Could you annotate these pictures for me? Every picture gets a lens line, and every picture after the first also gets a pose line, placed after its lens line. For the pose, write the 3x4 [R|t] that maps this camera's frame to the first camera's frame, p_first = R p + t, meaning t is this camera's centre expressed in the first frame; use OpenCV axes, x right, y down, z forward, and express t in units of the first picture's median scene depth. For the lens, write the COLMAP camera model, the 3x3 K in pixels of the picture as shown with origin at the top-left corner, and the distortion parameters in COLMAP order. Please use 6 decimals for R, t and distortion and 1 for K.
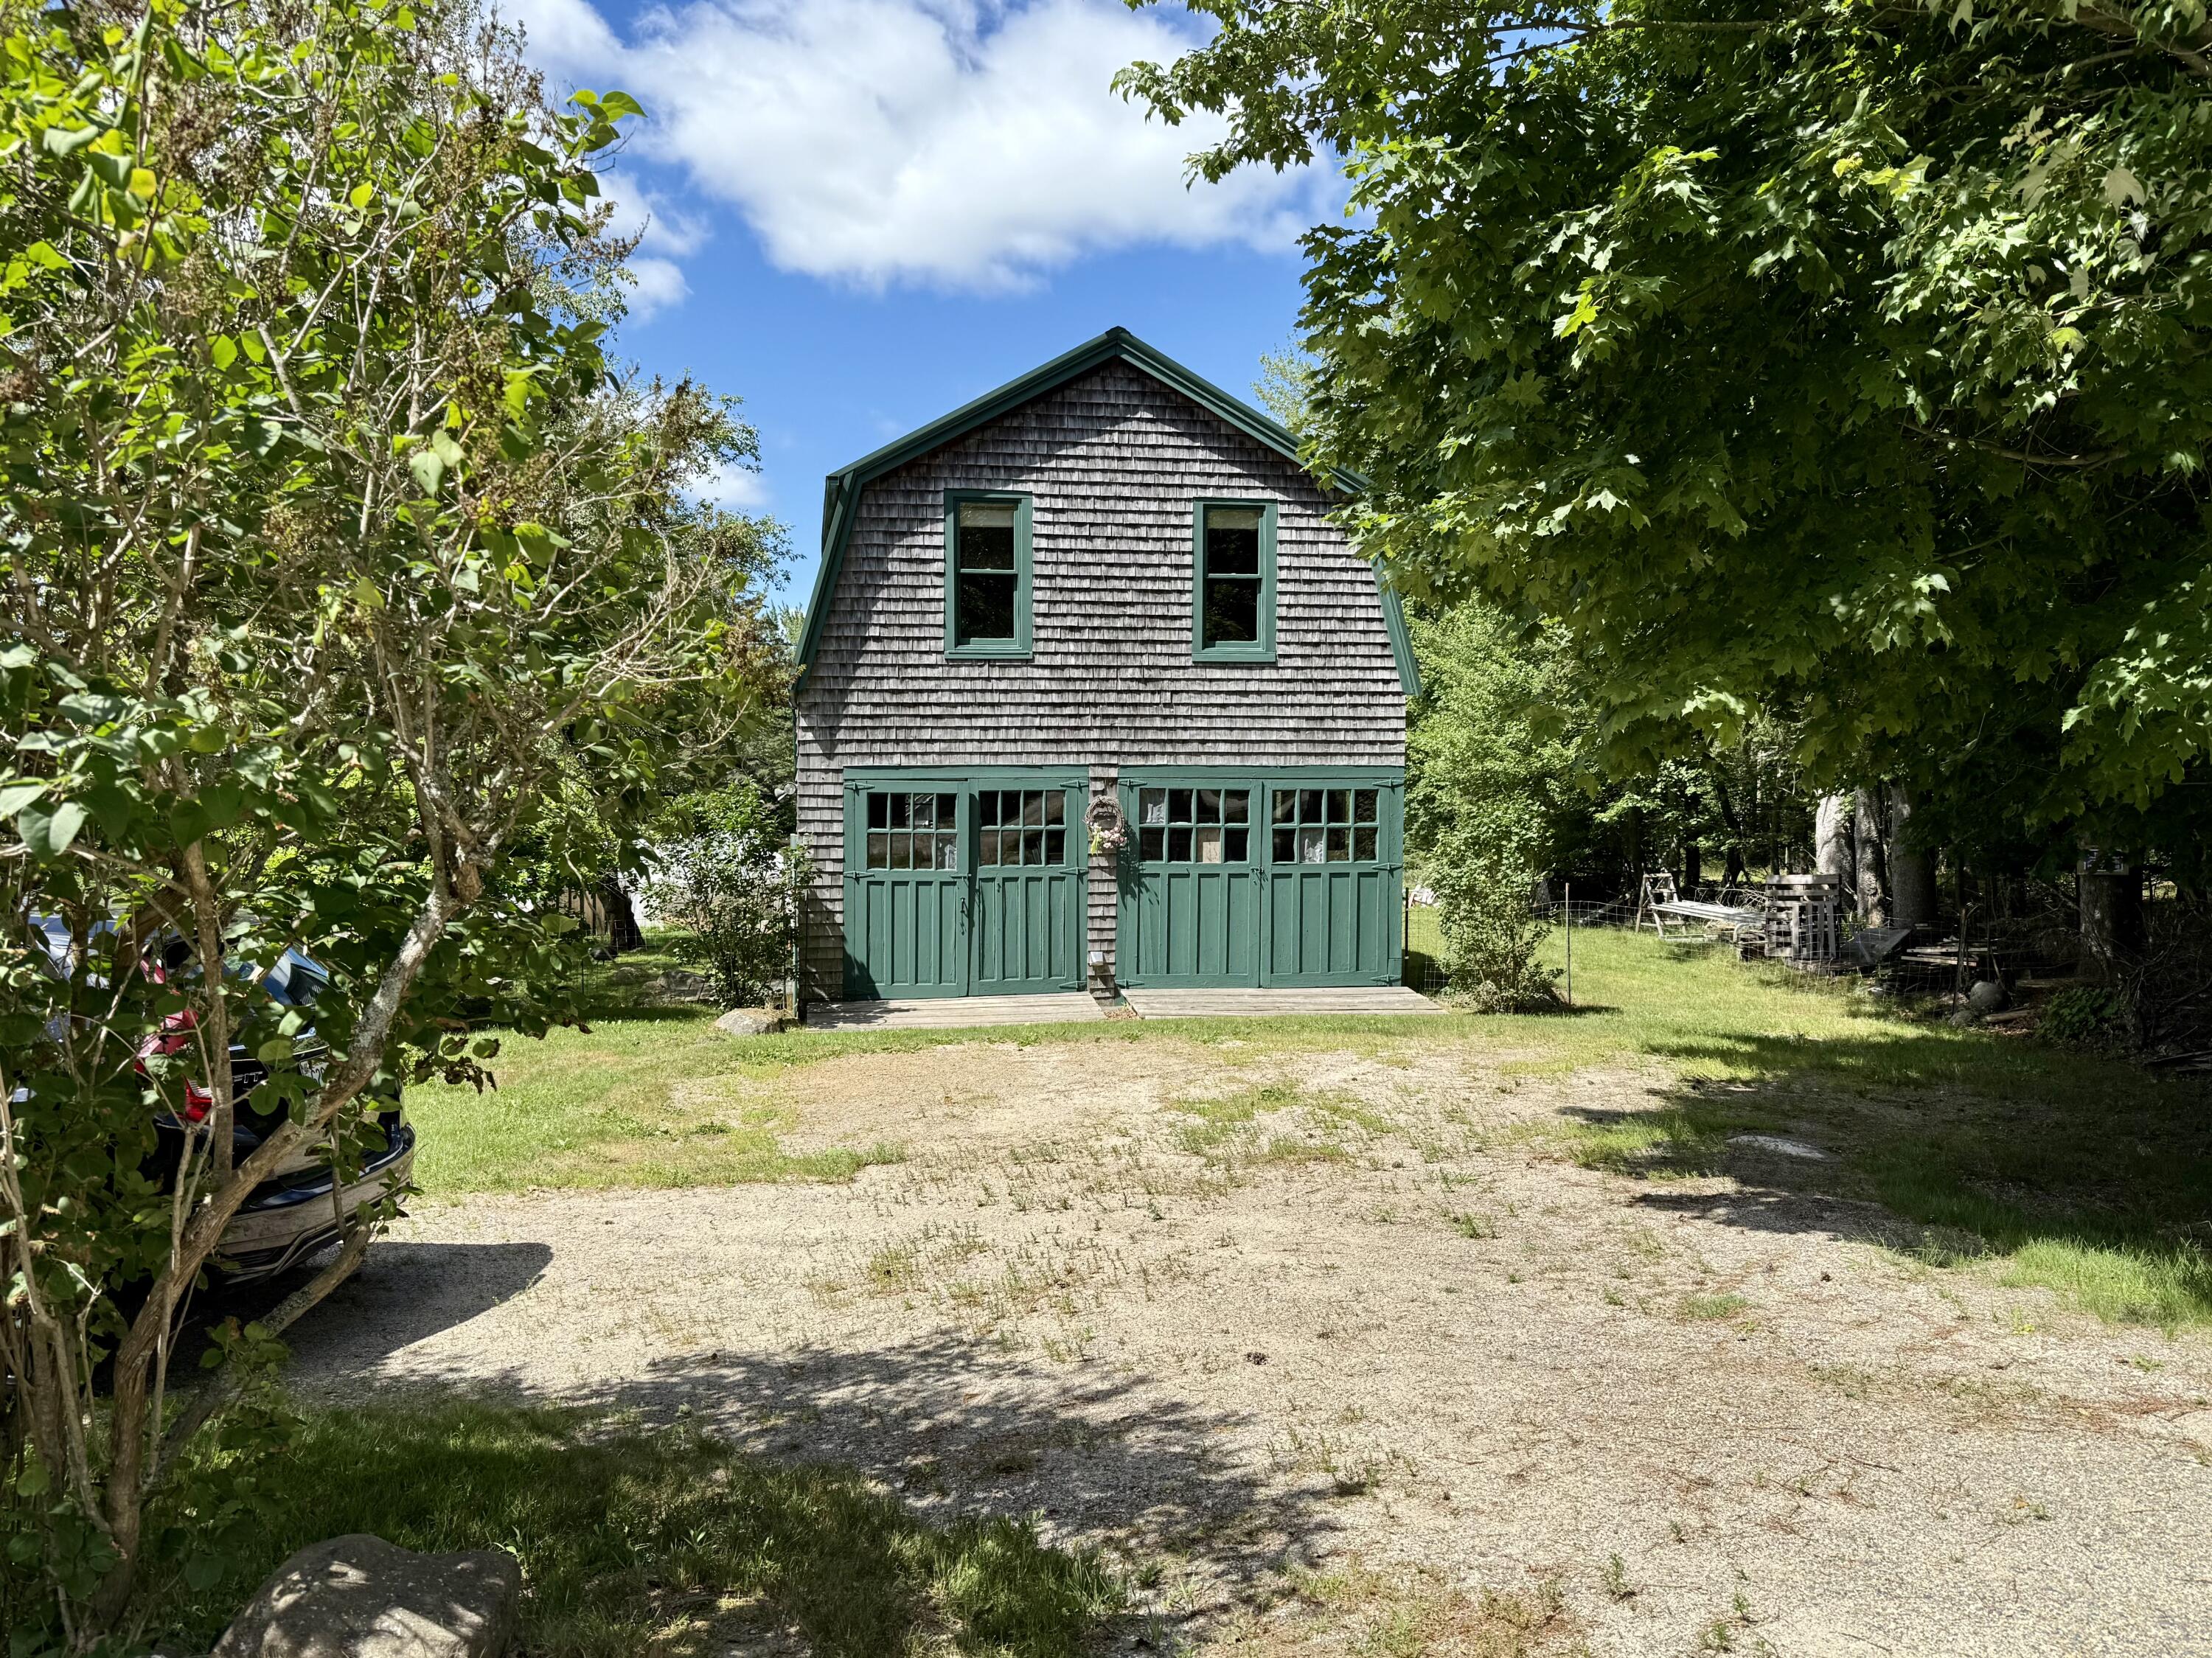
lens RADIAL K [[1637.6, 0, 1106.0], [0, 1637.6, 829.0], [0, 0, 1]] dist [0.133110, -0.105996]
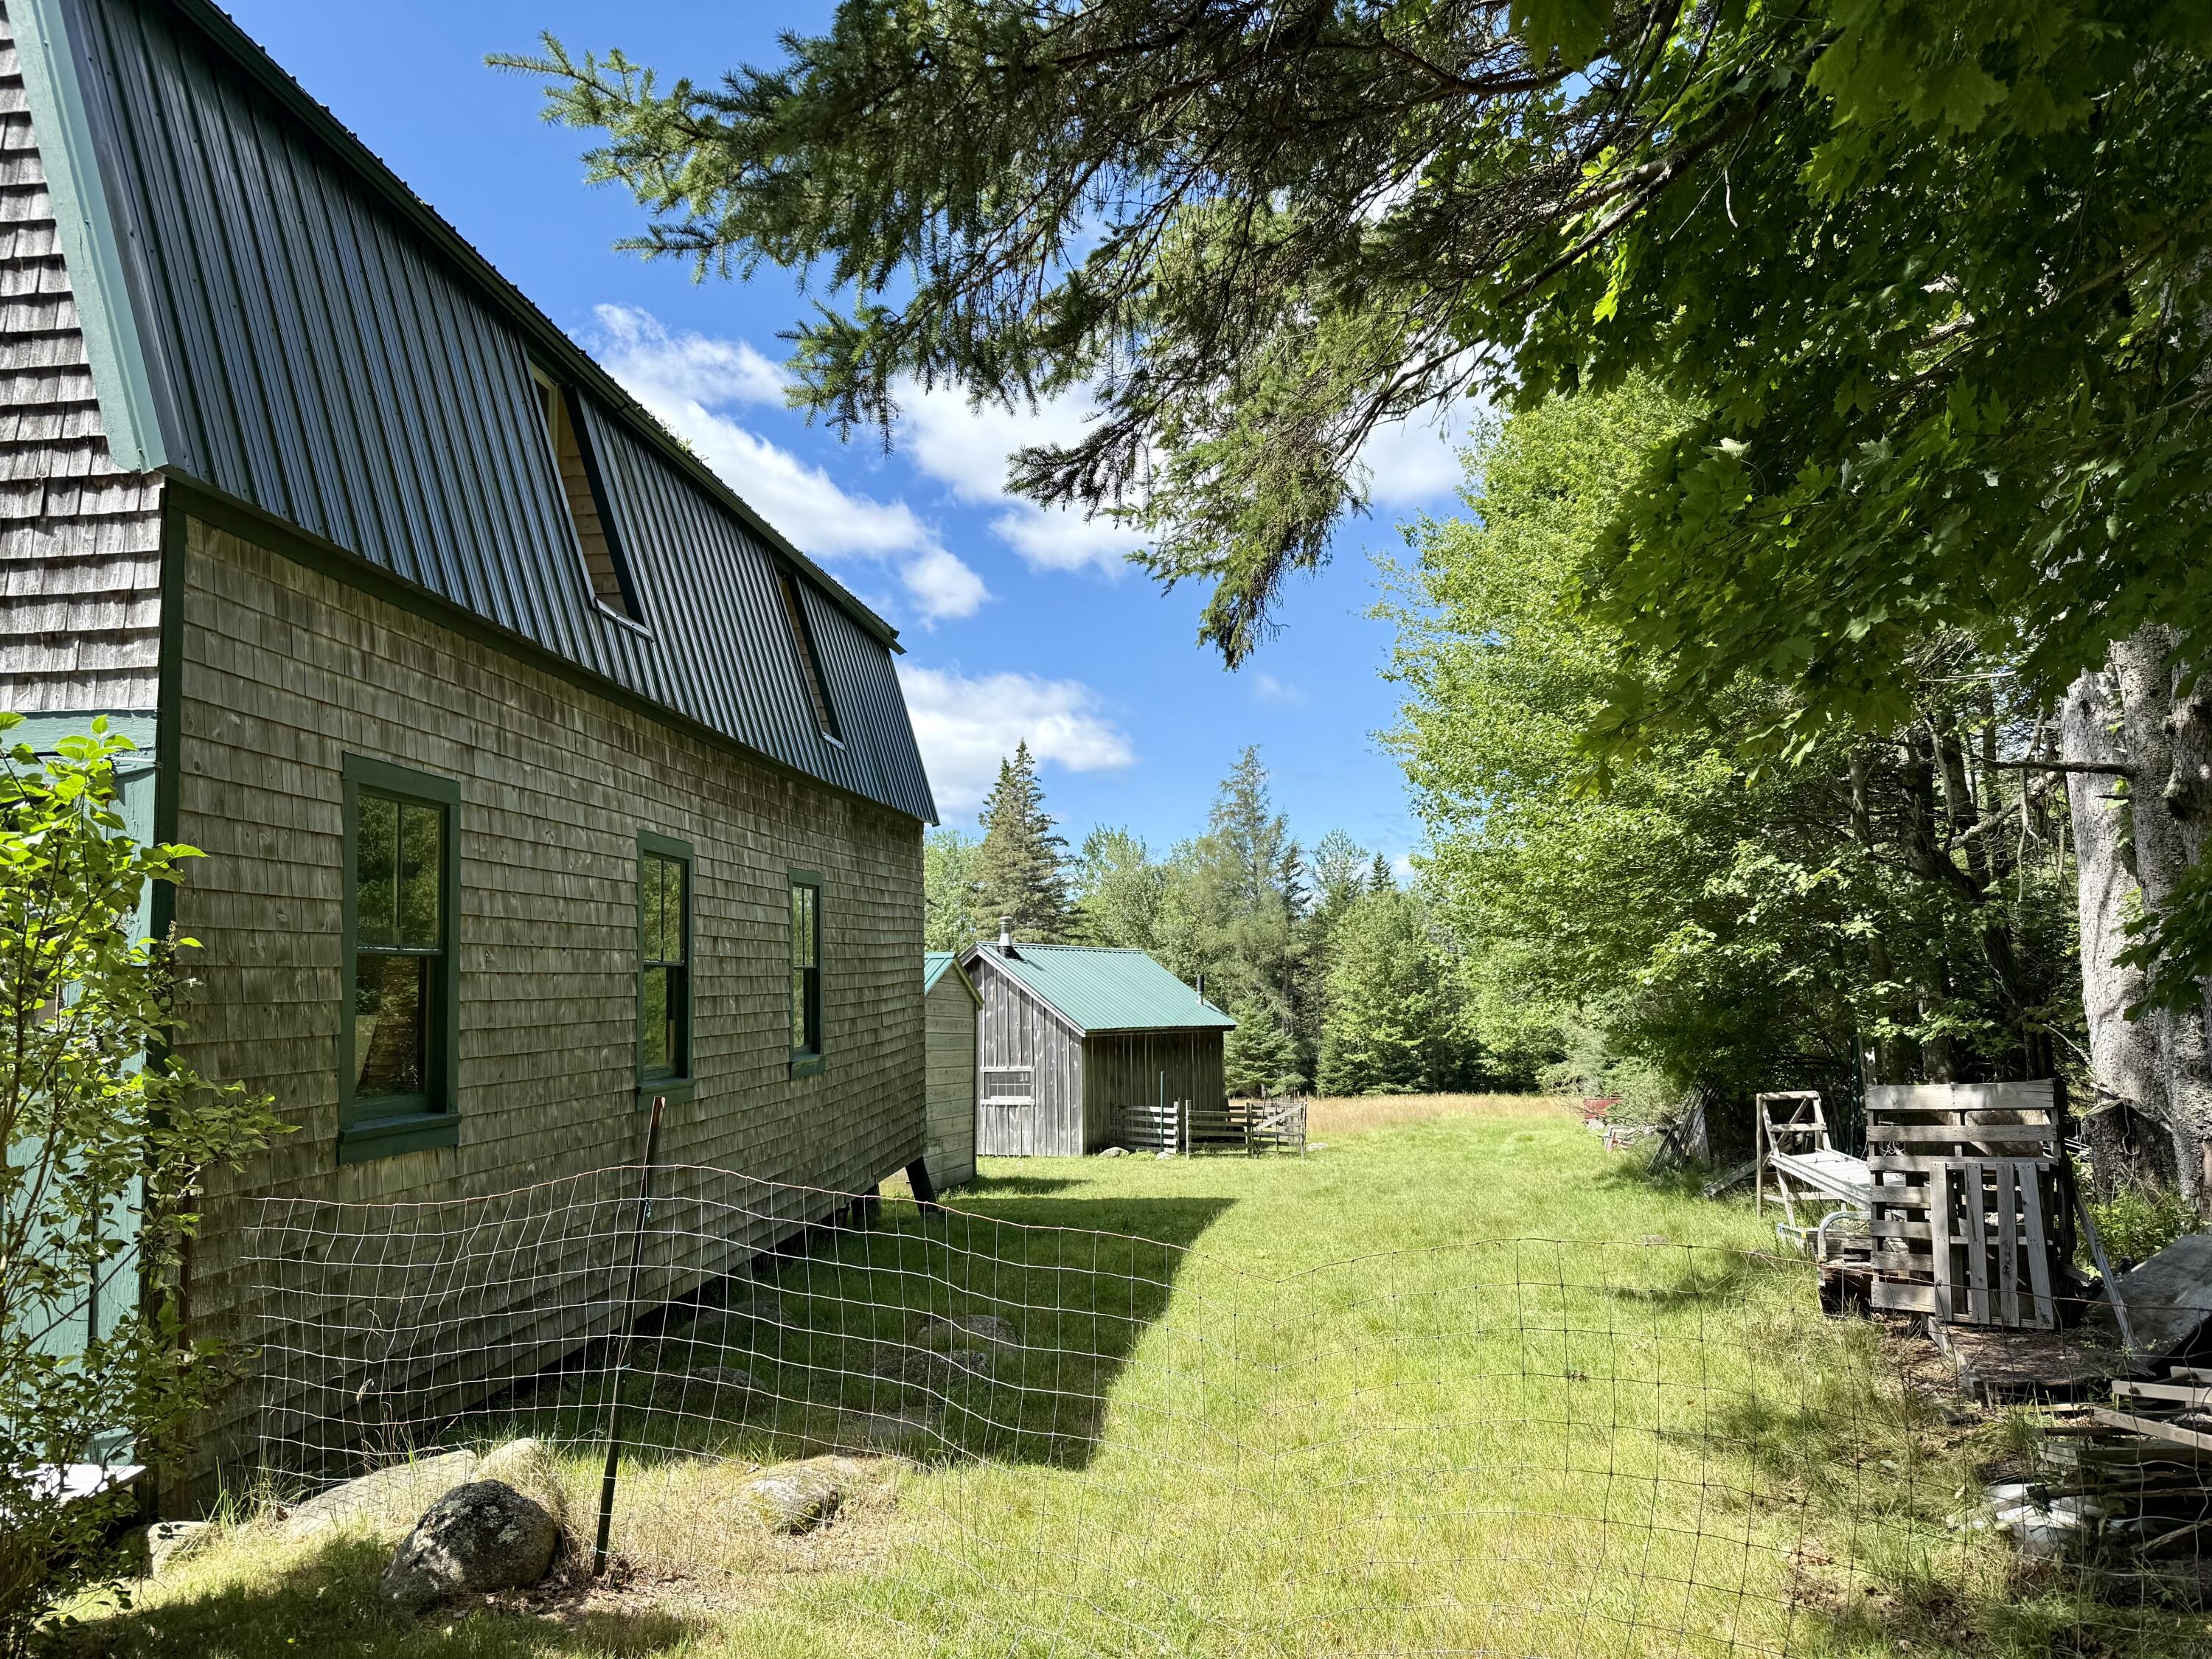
lens RADIAL K [[1637.7, 0, 1106.0], [0, 1637.7, 829.5], [0, 0, 1]] dist [0.133110, -0.105996]
pose [[0.964334, -0.043811, -0.261039, 0.337240], [0.007305, 0.990236, -0.139208, 0.021903], [0.264589, 0.132336, 0.955238, 0.587619]]
